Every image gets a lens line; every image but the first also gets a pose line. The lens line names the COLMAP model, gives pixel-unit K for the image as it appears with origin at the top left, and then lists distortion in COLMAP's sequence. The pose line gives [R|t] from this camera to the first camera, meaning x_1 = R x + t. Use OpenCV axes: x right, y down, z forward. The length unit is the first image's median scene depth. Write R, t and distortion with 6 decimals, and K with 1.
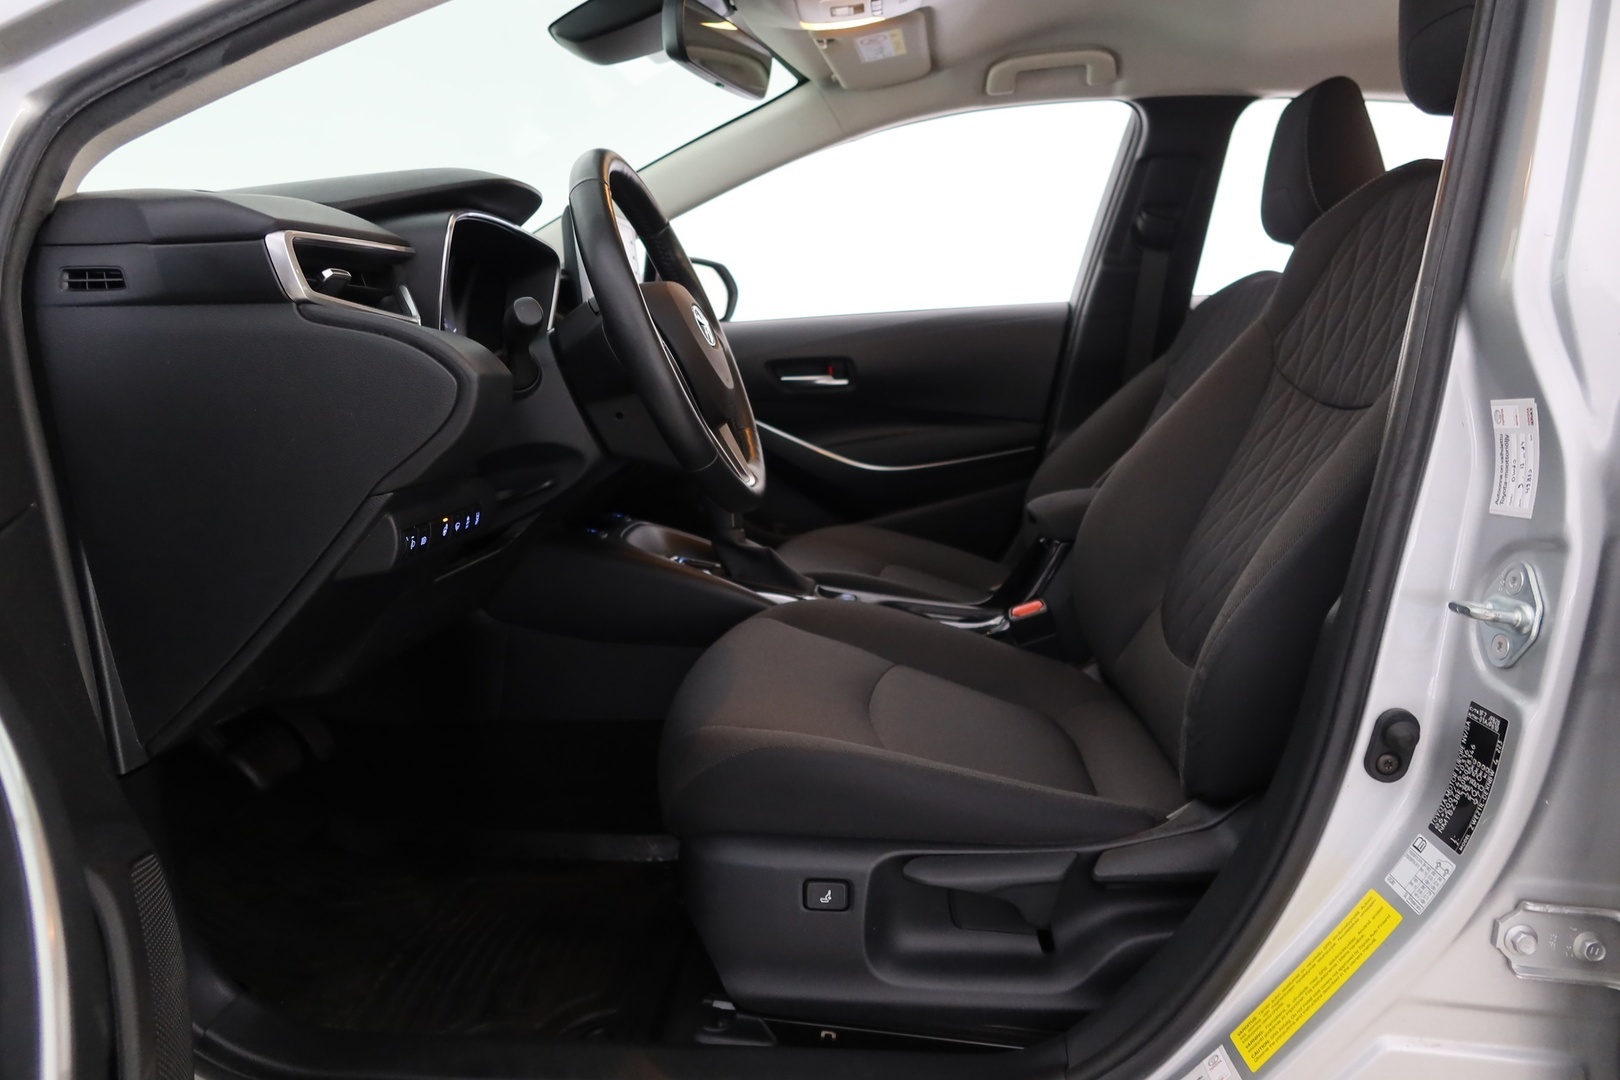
lens RADIAL K [[1145.8, 0, 810.0], [0, 1145.8, 540.0], [0, 0, 1]] dist [0.000263, 0.003063]
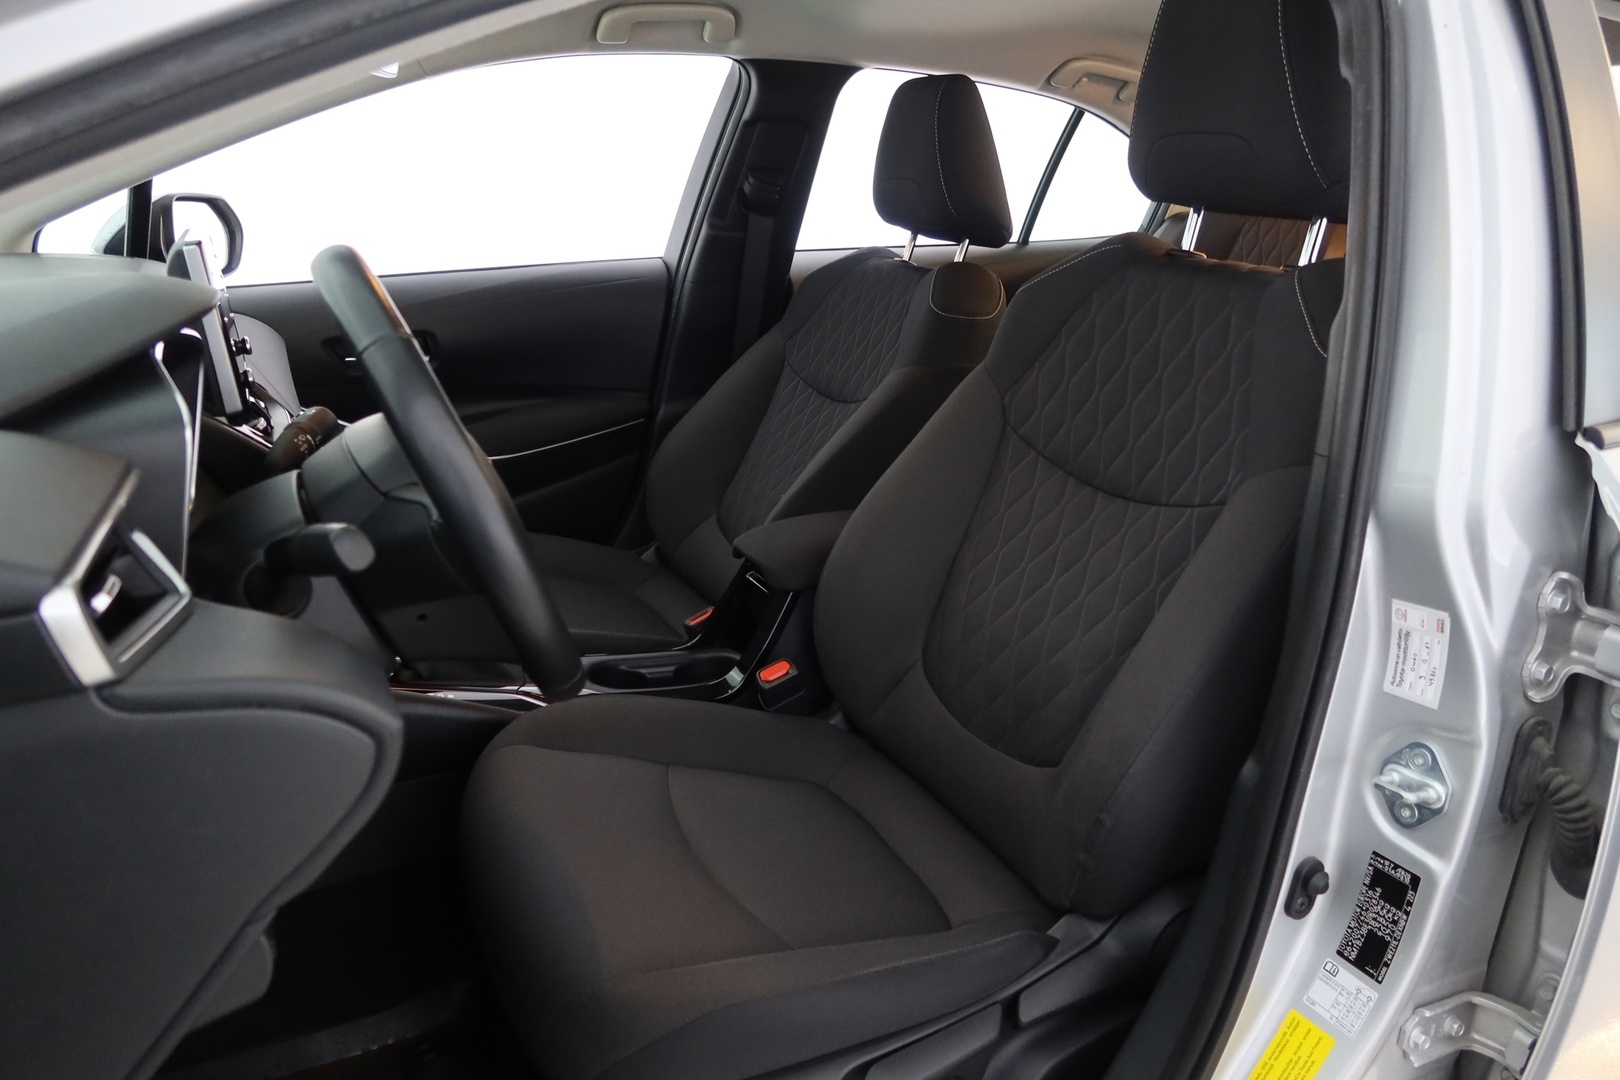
lens RADIAL K [[1145.8, 0, 810.0], [0, 1145.8, 540.0], [0, 0, 1]] dist [0.000263, 0.003063]
pose [[0.862977, -0.137514, 0.486170, -0.442381], [0.055448, 0.982213, 0.179397, -0.408394], [-0.502192, -0.127858, 0.855252, 0.319772]]
